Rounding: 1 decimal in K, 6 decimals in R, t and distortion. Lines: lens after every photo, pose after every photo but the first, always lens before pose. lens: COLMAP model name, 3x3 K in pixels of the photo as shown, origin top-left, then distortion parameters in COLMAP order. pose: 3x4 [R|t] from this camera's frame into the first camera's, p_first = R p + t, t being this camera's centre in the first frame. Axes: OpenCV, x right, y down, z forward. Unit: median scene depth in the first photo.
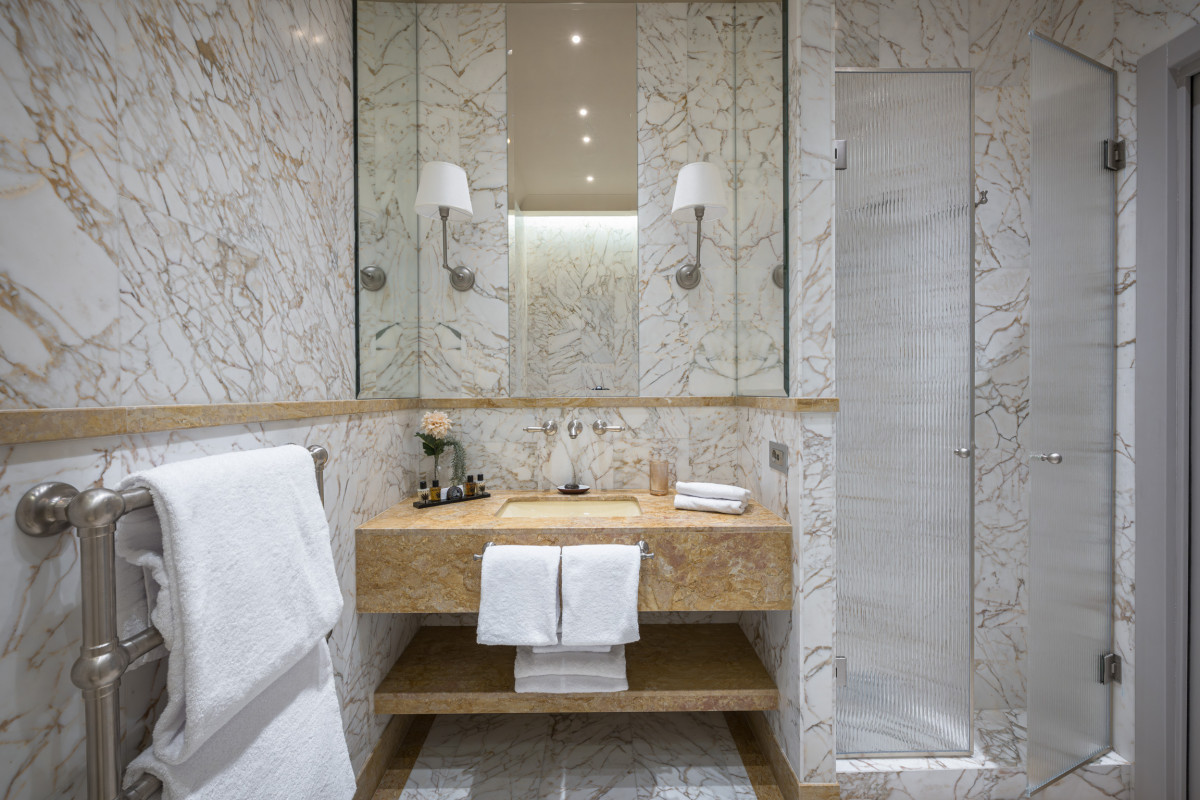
lens RADIAL K [[475.8, 0, 599.0], [0, 475.8, 397.5], [0, 0, 1]] dist [0.000385, 0.000182]
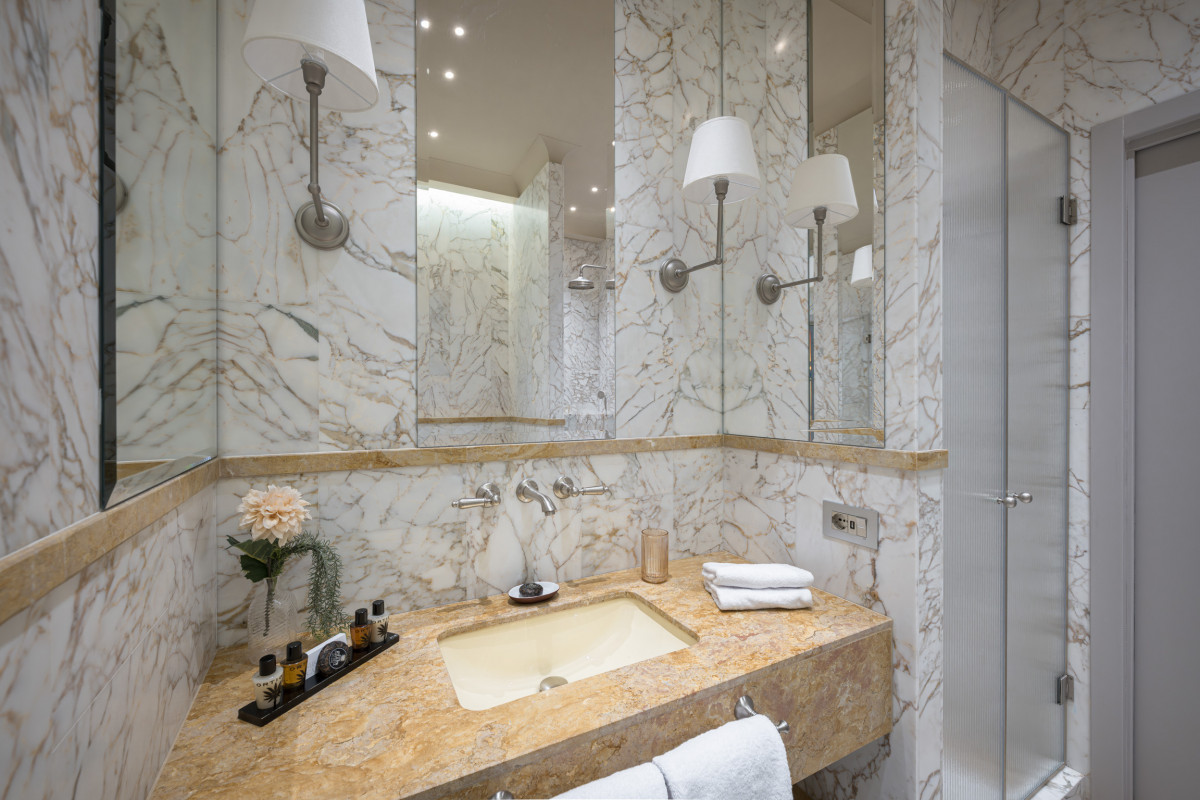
lens RADIAL K [[475.8, 0, 599.4], [0, 475.8, 401.2], [0, 0, 1]] dist [0.000385, 0.000182]
pose [[0.886022, 0.003021, 0.463633, -0.276471], [0.000818, 0.999967, -0.008080, -0.054737], [-0.463642, 0.007539, 0.885991, 0.420667]]
